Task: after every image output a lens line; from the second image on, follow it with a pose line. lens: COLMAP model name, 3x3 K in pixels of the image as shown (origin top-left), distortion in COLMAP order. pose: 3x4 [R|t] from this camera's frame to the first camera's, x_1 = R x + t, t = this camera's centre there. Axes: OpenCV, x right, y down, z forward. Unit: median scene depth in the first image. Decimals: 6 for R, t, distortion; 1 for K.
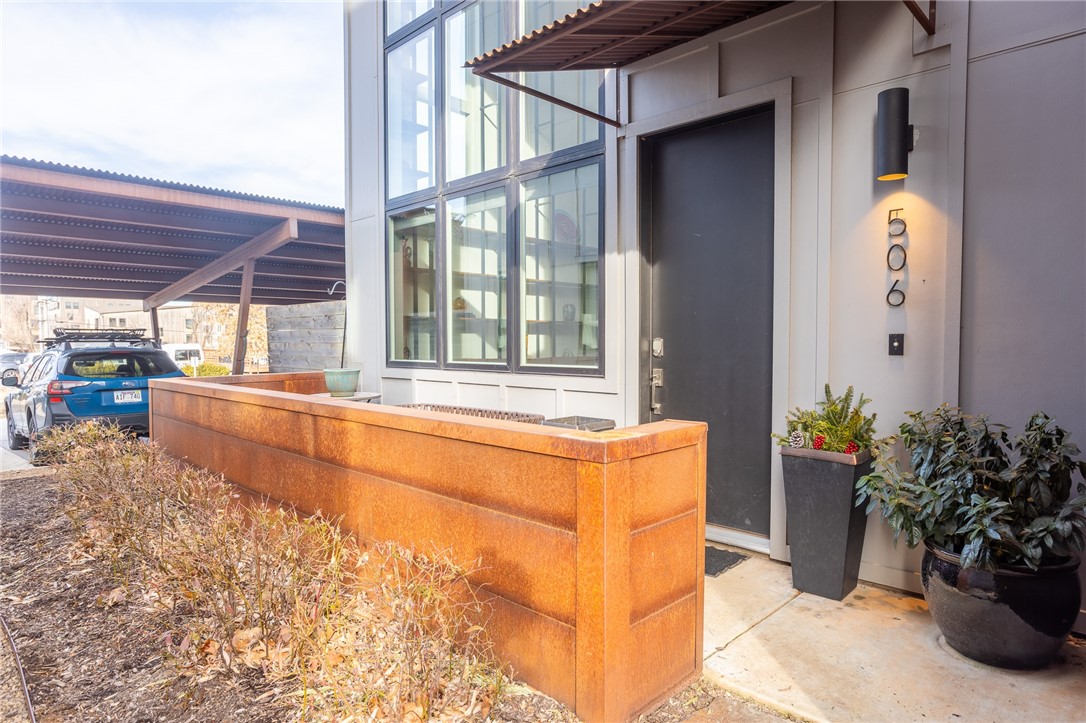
lens RADIAL K [[636.1, 0, 543.0], [0, 636.1, 361.5], [0, 0, 1]] dist [0.000776, 0.000254]
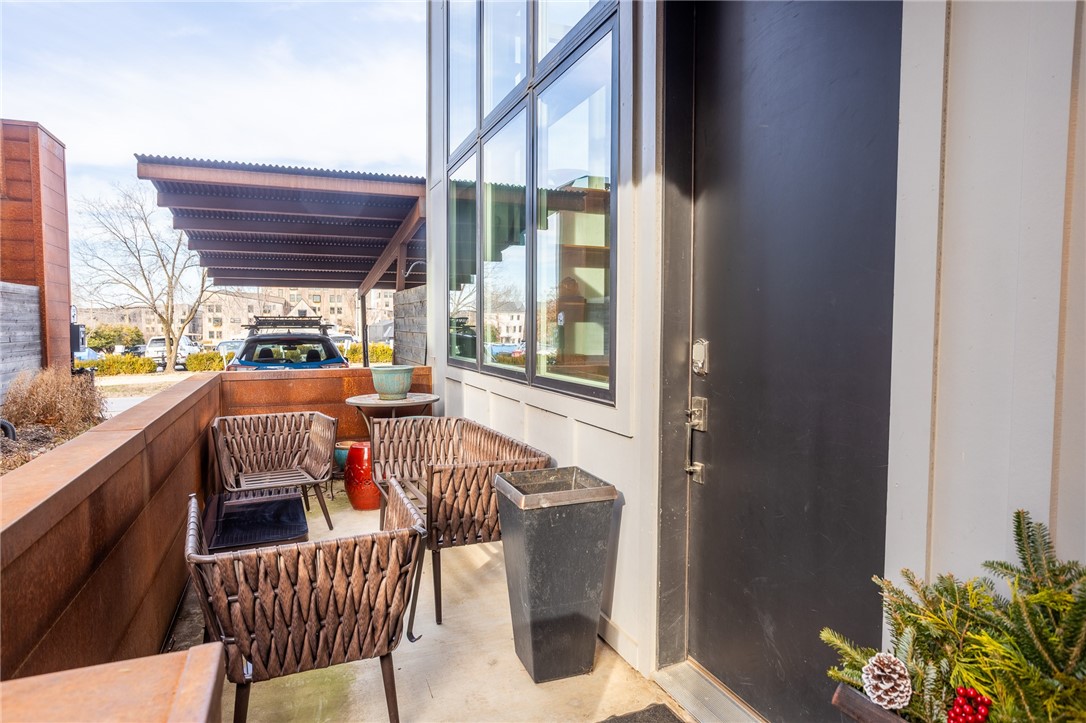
lens RADIAL K [[617.8, 0, 543.0], [0, 617.8, 361.5], [0, 0, 1]] dist [-0.003023, -0.000509]
pose [[0.919196, 0.026316, -0.392921, 0.255287], [-0.015493, 0.999409, 0.030691, -0.031024], [0.393496, -0.022123, 0.919060, 0.467026]]
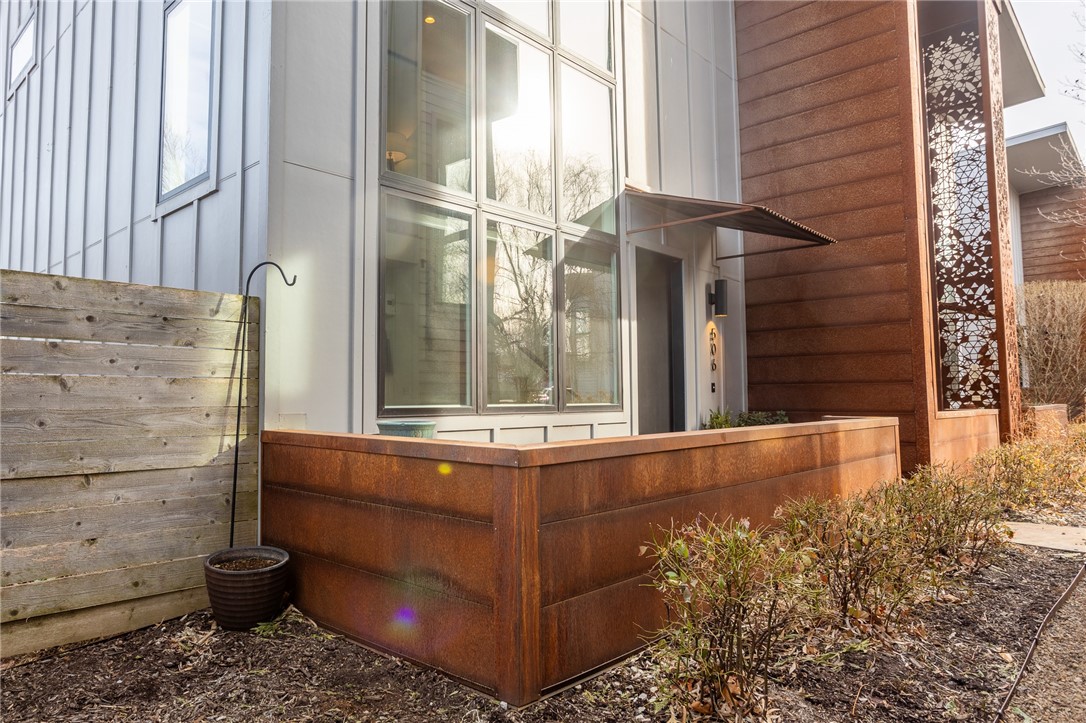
lens RADIAL K [[617.8, 0, 543.0], [0, 617.8, 361.5], [0, 0, 1]] dist [-0.003023, -0.000509]
pose [[0.018087, 0.061329, 0.997954, -1.234698], [0.038974, 0.997315, -0.061997, -0.004933], [-0.999077, 0.040016, 0.015648, 1.162025]]
